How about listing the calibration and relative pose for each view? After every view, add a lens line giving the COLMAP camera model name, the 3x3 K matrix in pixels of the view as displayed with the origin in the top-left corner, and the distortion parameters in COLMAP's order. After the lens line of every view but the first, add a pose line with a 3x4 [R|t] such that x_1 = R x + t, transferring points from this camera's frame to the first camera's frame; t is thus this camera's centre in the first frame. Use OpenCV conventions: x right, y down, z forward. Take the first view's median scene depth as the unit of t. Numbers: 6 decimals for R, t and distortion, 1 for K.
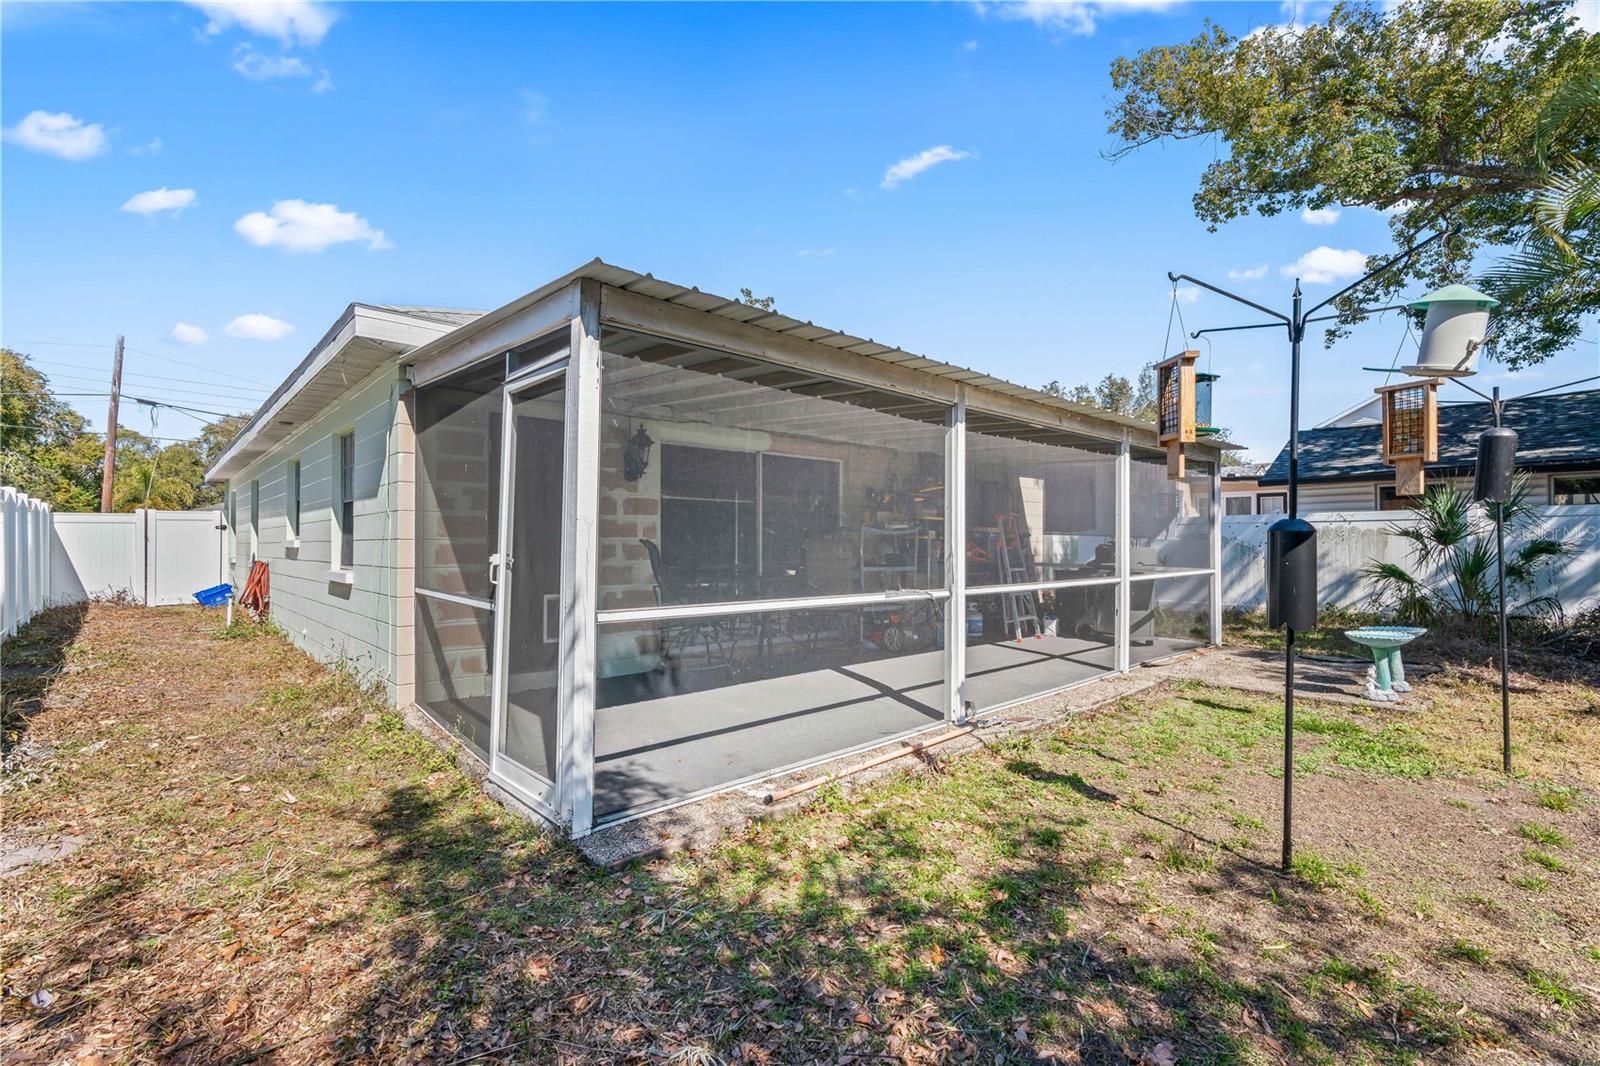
lens RADIAL K [[731.7, 0, 796.5], [0, 731.7, 538.1], [0, 0, 1]] dist [-0.012007, 0.004120]
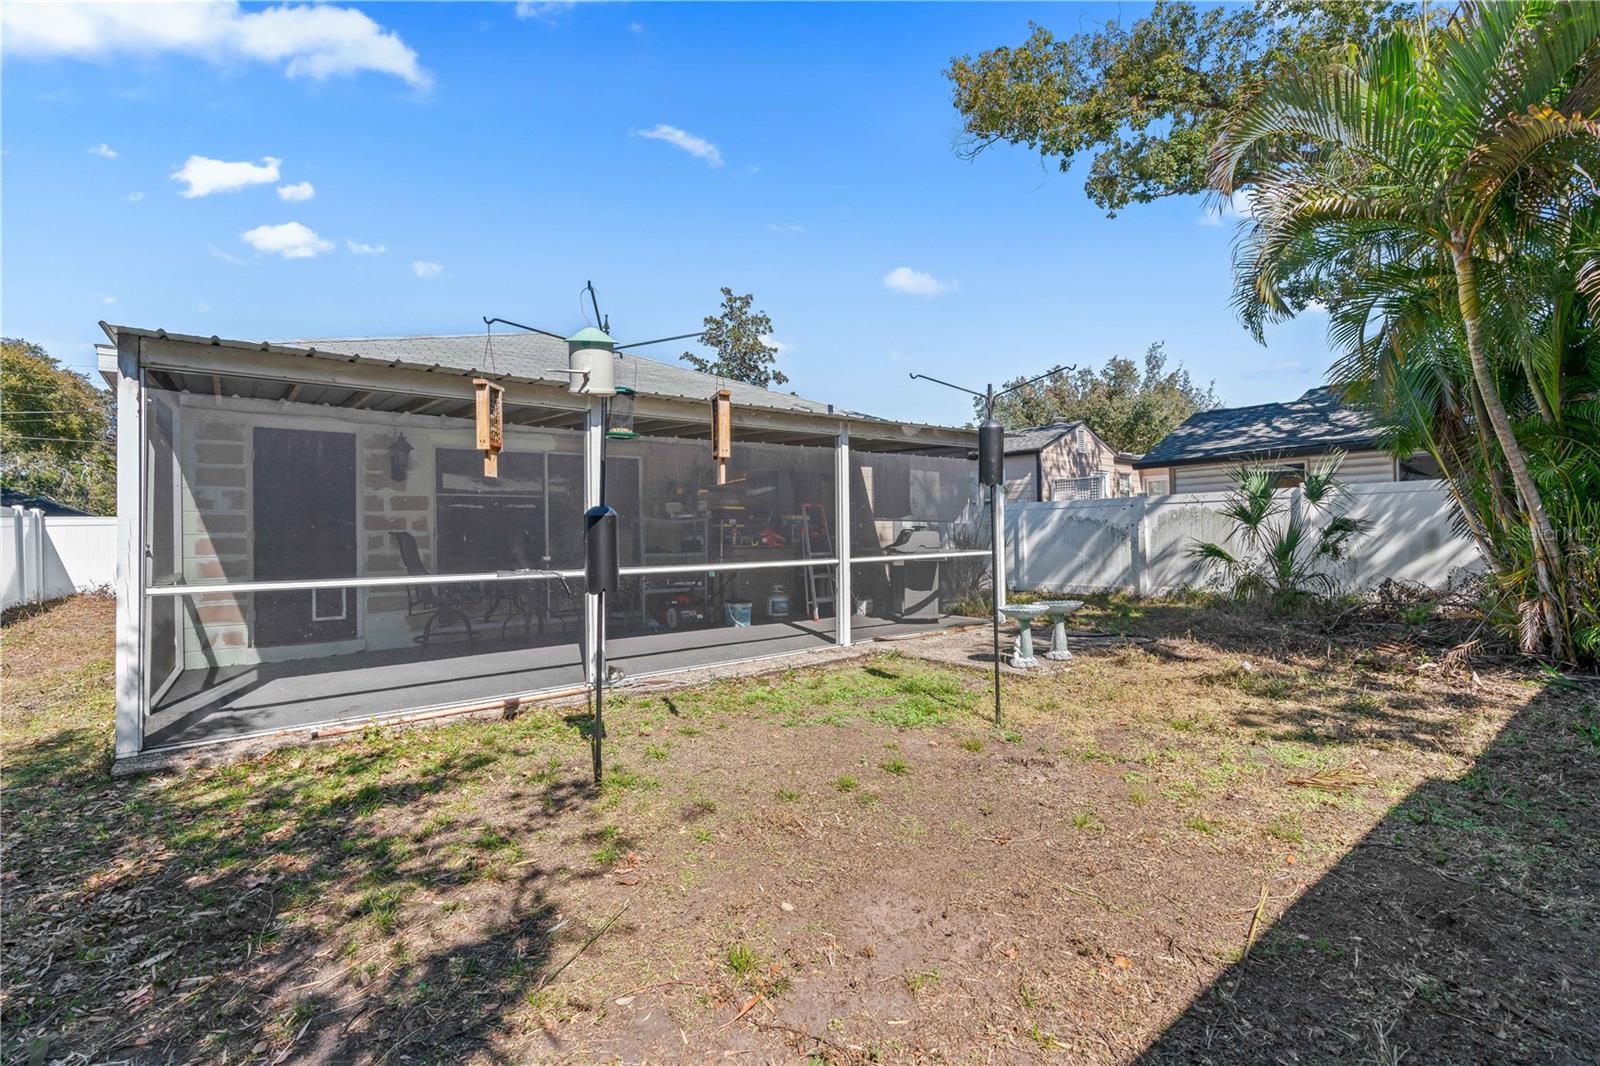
lens RADIAL K [[731.7, 0, 804.2], [0, 731.7, 531.6], [0, 0, 1]] dist [-0.012007, 0.004120]
pose [[0.997078, -0.016998, -0.074472, 0.596813], [0.017305, 0.999844, 0.003478, 0.010181], [0.074401, -0.004757, 0.997217, -0.124497]]
